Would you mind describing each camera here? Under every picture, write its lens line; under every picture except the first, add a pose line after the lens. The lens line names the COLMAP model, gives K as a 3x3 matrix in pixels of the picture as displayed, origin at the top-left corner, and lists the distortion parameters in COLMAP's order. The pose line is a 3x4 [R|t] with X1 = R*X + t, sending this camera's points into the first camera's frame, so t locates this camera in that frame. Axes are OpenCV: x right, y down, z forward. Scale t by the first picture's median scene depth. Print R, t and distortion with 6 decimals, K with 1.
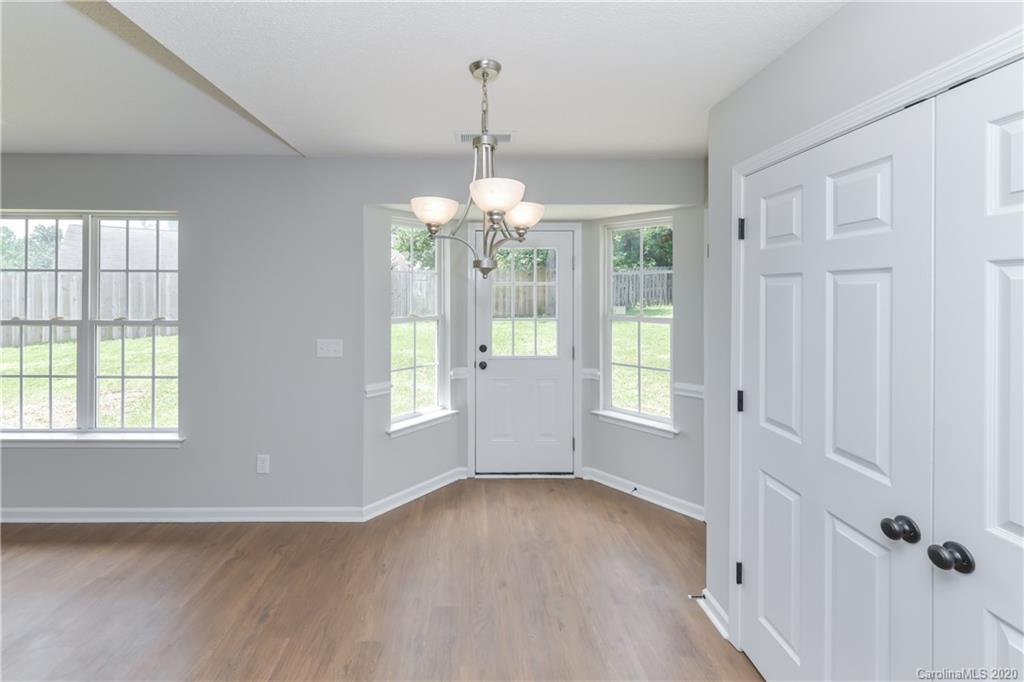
lens RADIAL K [[427.5, 0, 478.3], [0, 427.5, 290.9], [0, 0, 1]] dist [0.004669, 0.000027]
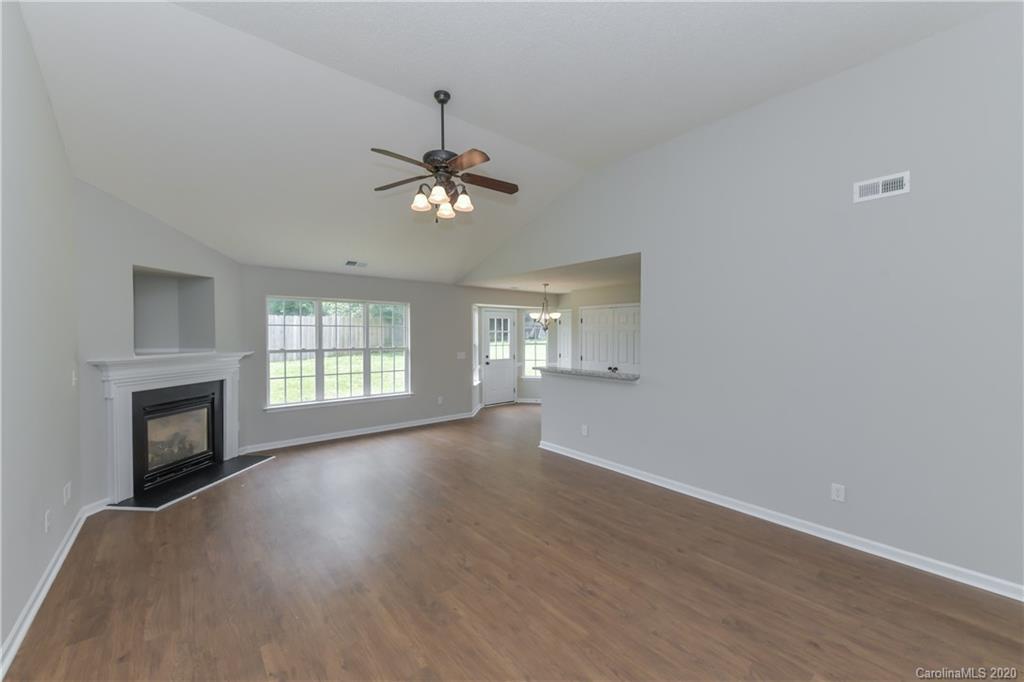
lens RADIAL K [[401.0, 0, 516.3], [0, 401.0, 337.1], [0, 0, 1]] dist [0.002257, 0.000012]
pose [[0.771523, -0.009688, 0.636127, -1.611469], [0.004529, 0.999942, 0.009735, -0.007952], [-0.636185, -0.004630, 0.771523, -1.131497]]
